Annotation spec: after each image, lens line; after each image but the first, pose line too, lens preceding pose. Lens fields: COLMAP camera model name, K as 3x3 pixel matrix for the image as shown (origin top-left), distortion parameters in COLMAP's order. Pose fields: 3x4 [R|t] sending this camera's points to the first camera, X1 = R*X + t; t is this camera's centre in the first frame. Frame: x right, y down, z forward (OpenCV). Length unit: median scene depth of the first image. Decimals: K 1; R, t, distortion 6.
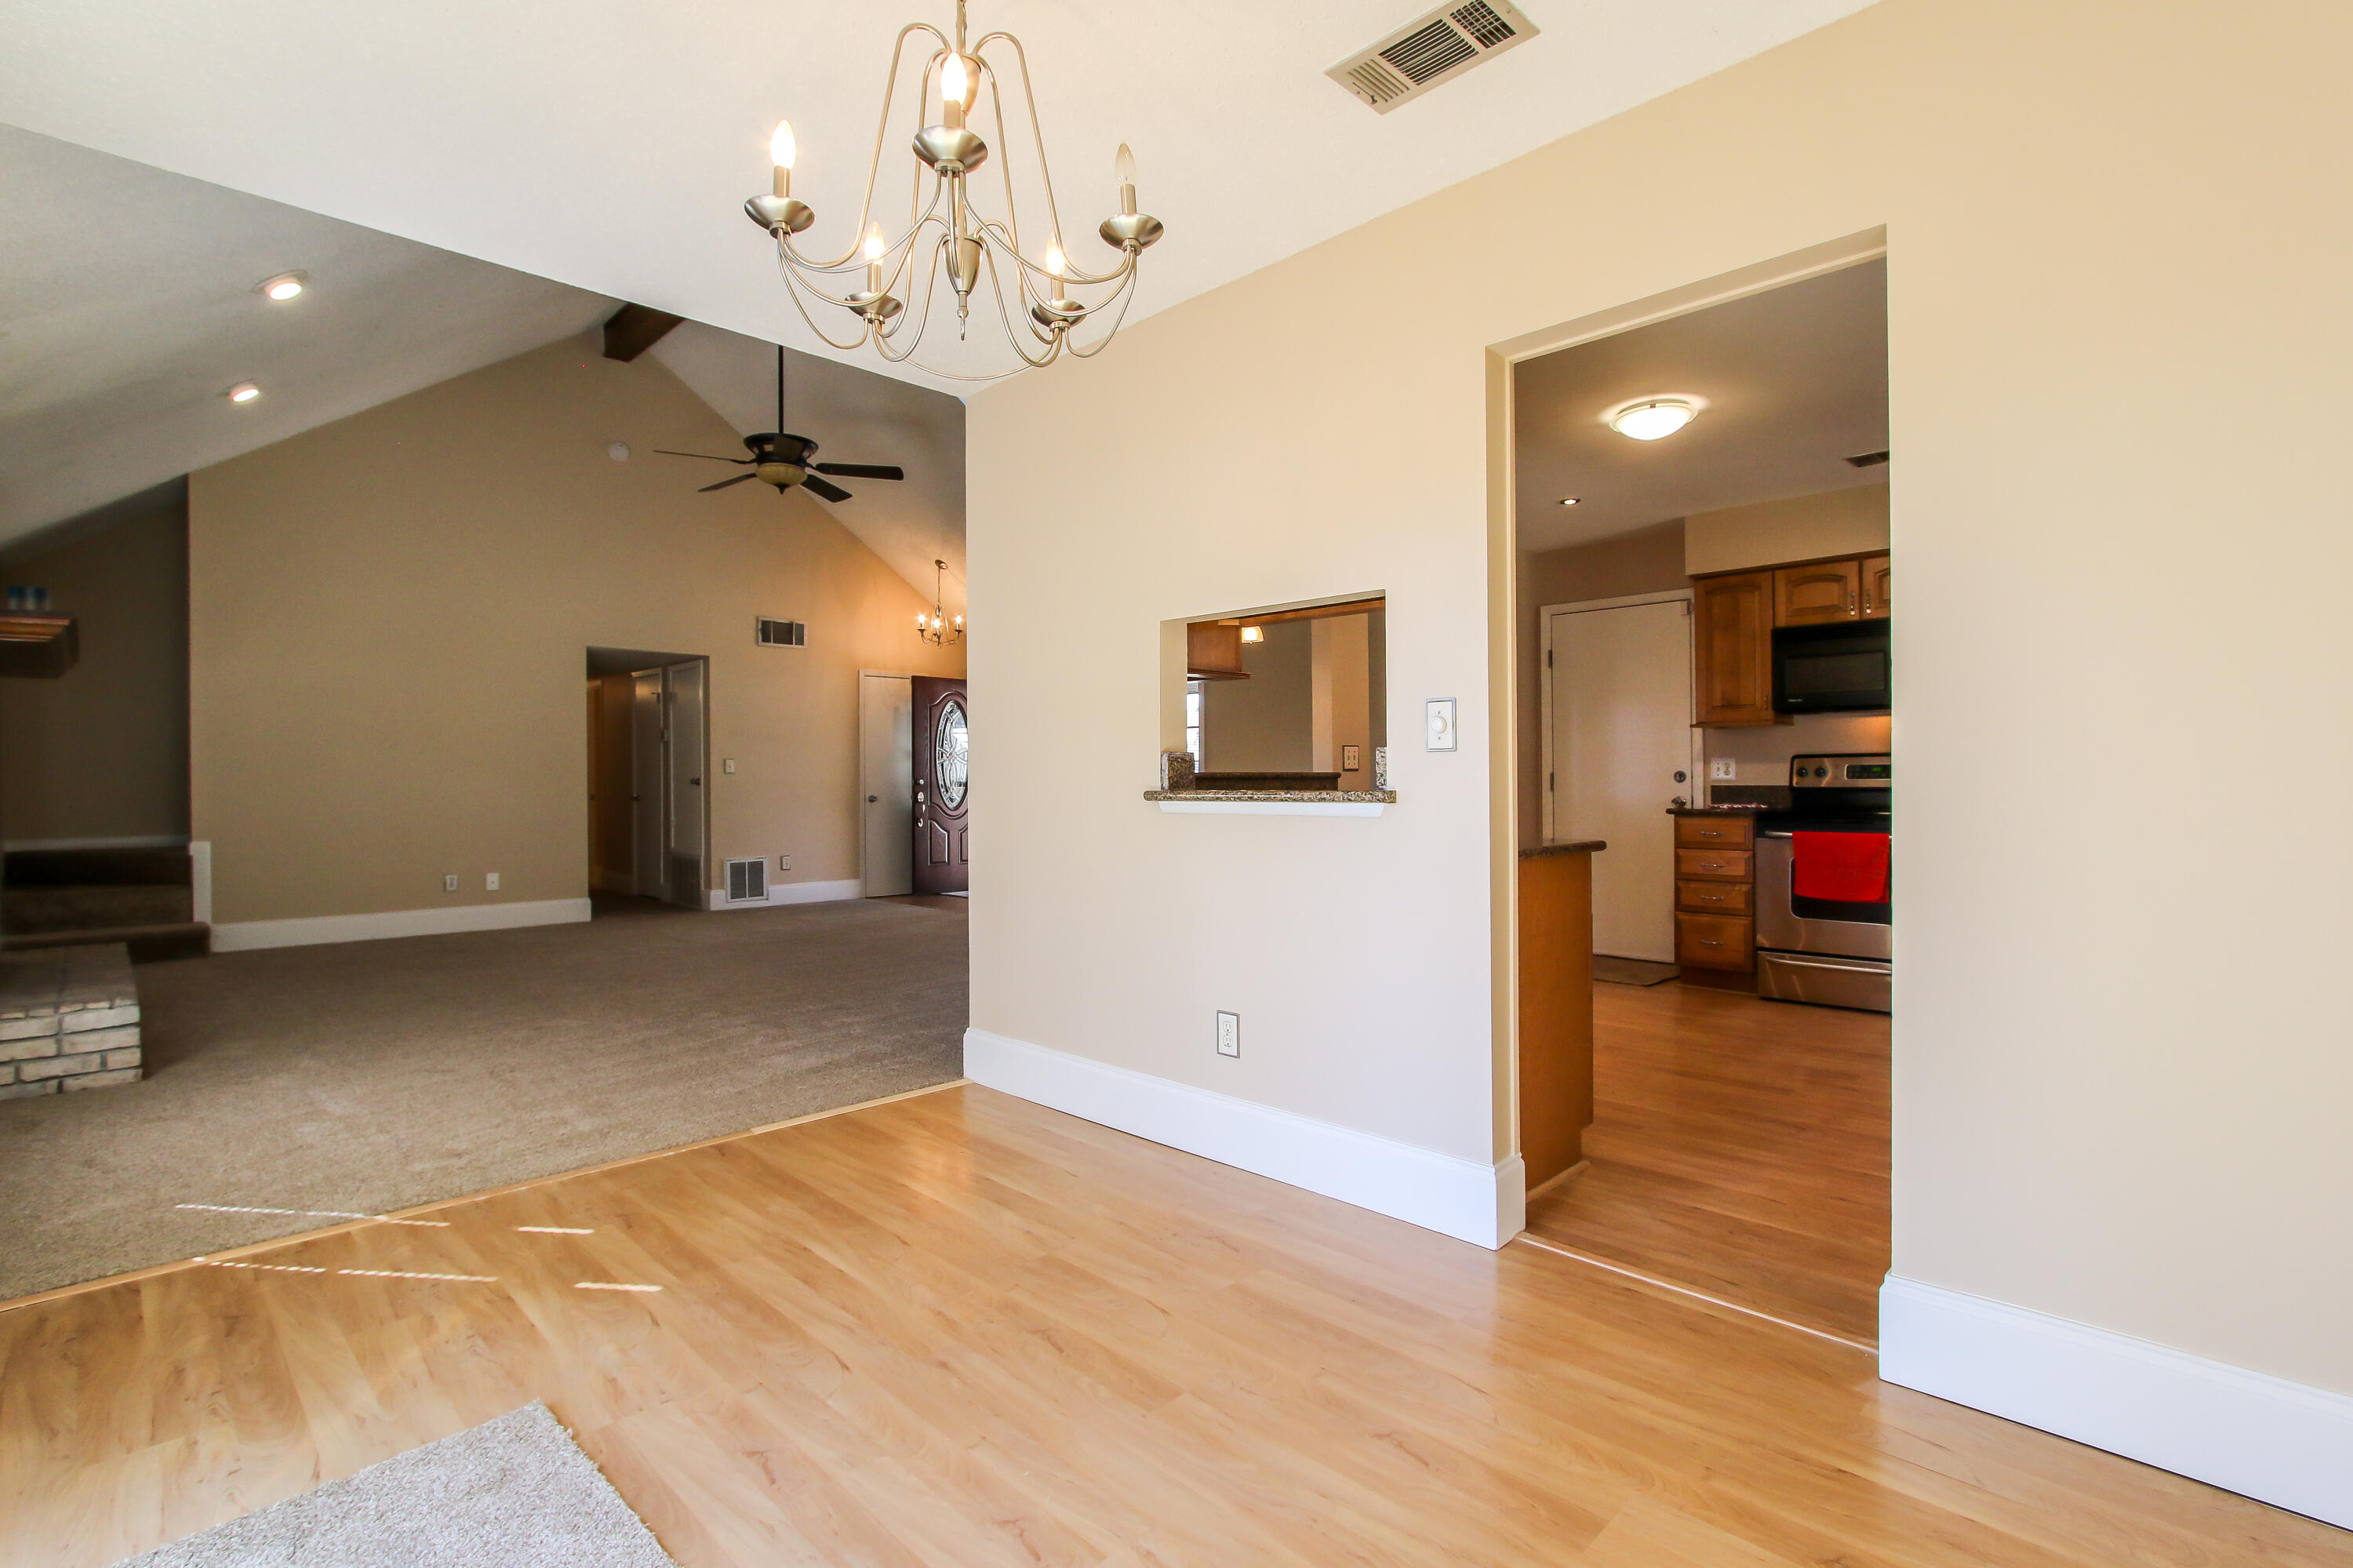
lens RADIAL K [[1102.6, 0, 1164.6], [0, 1102.6, 782.8], [0, 0, 1]] dist [-0.003335, 0.000256]
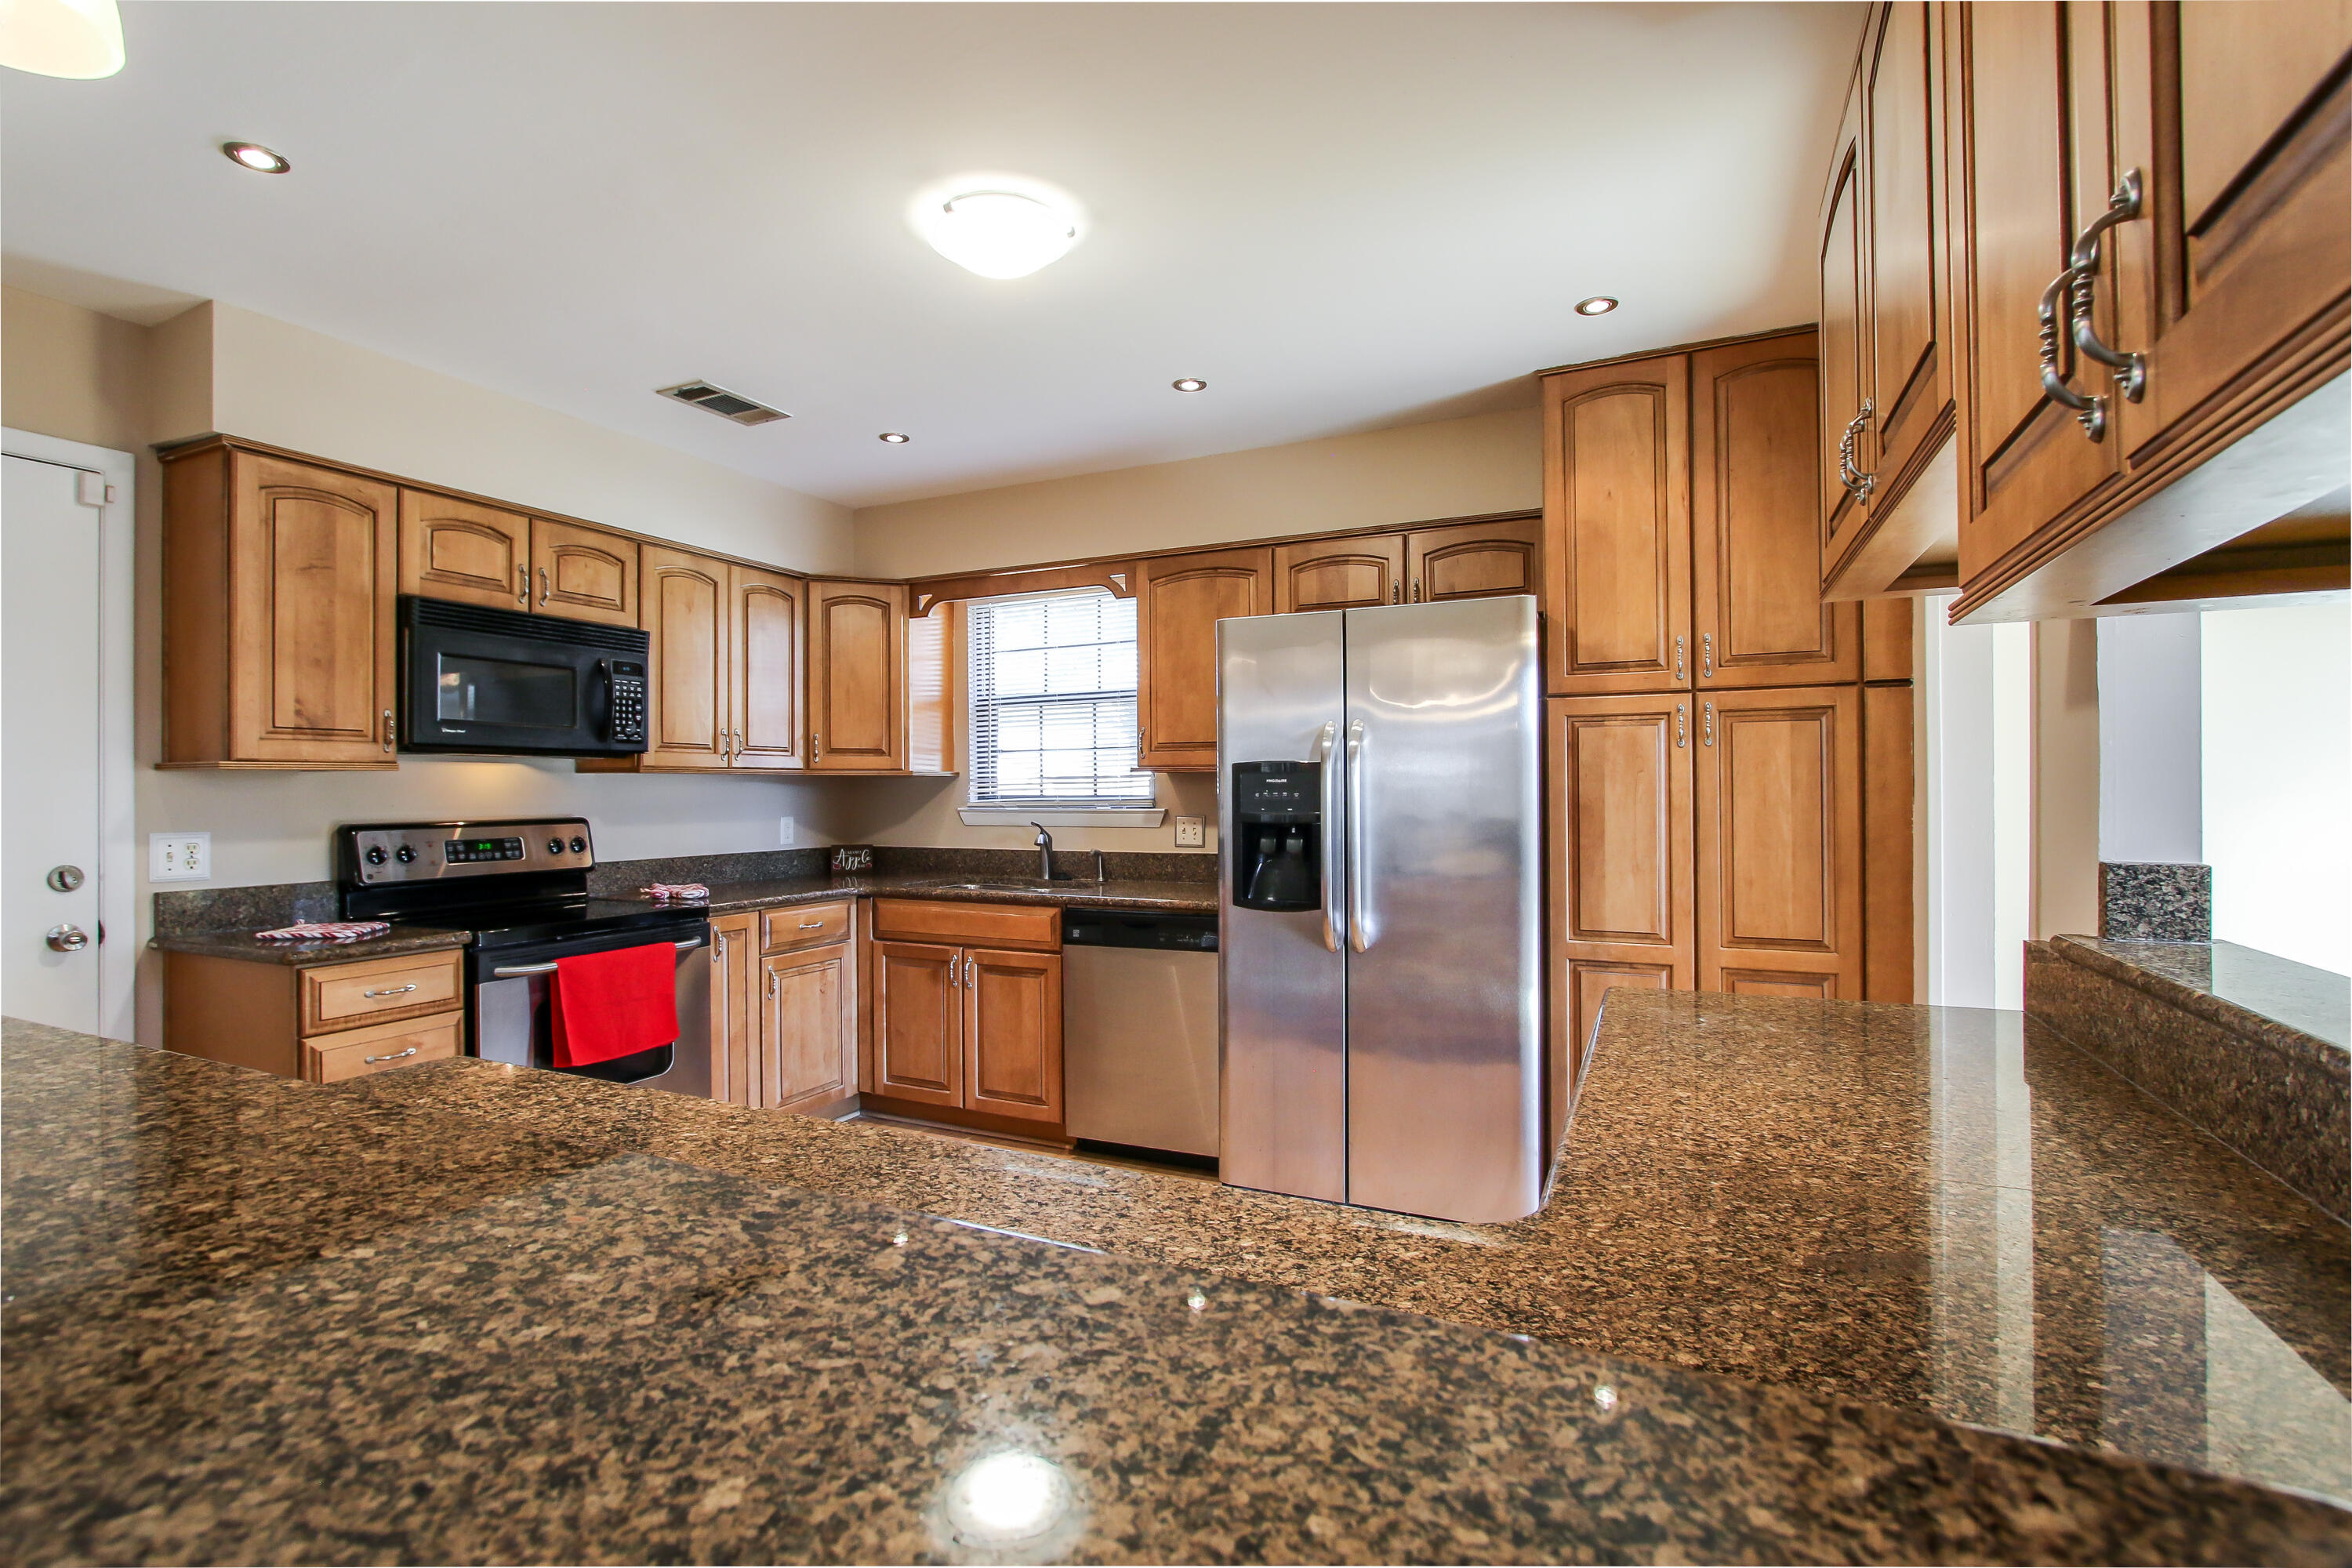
lens RADIAL K [[1083.5, 0, 1154.3], [0, 1083.5, 788.5], [0, 0, 1]] dist [-0.014642, 0.001020]
pose [[-0.332790, 0.010370, 0.942944, -0.056419], [0.012607, 0.999899, -0.006547, -0.029697], [-0.942917, 0.009709, -0.332887, 0.679088]]
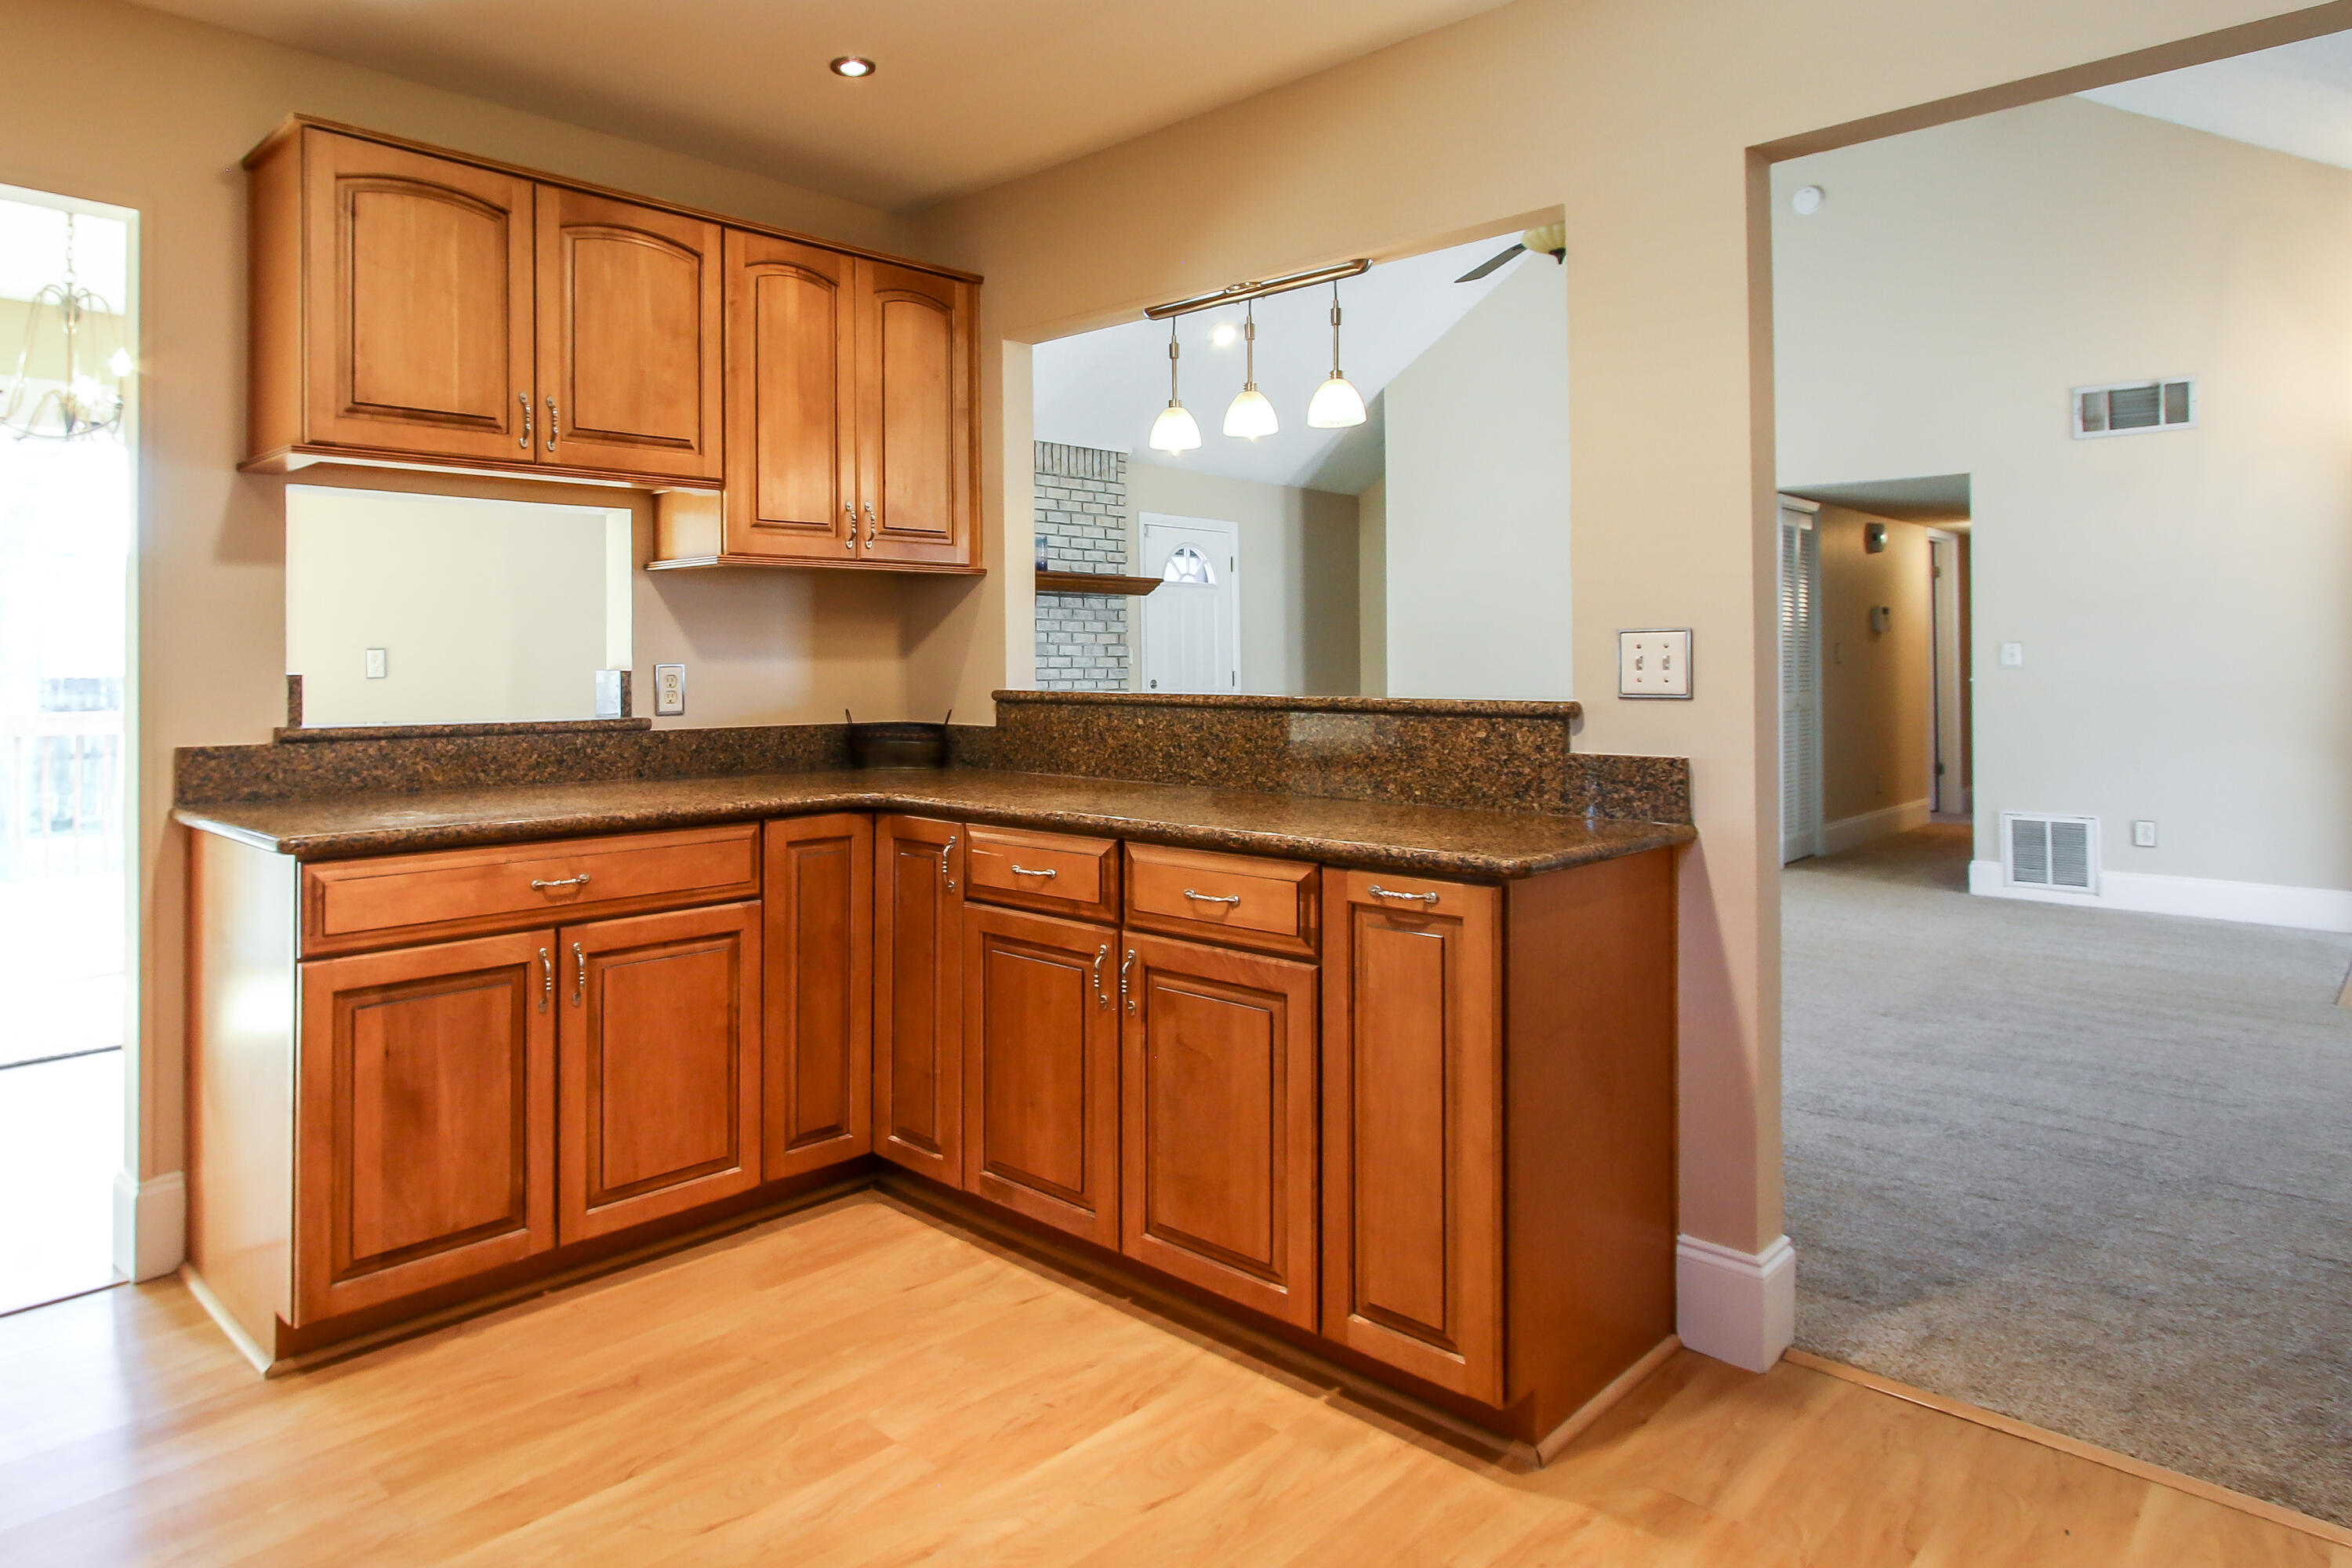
lens RADIAL K [[1408.2, 0, 960.6], [0, 1408.2, 640.1], [0, 0, 1]] dist [-0.001525, 0.002199]
pose [[-0.036708, -0.008467, -0.999290, 0.515767], [-0.002123, 0.999963, -0.008395, -0.020758], [0.999324, 0.001813, -0.036725, 0.637262]]
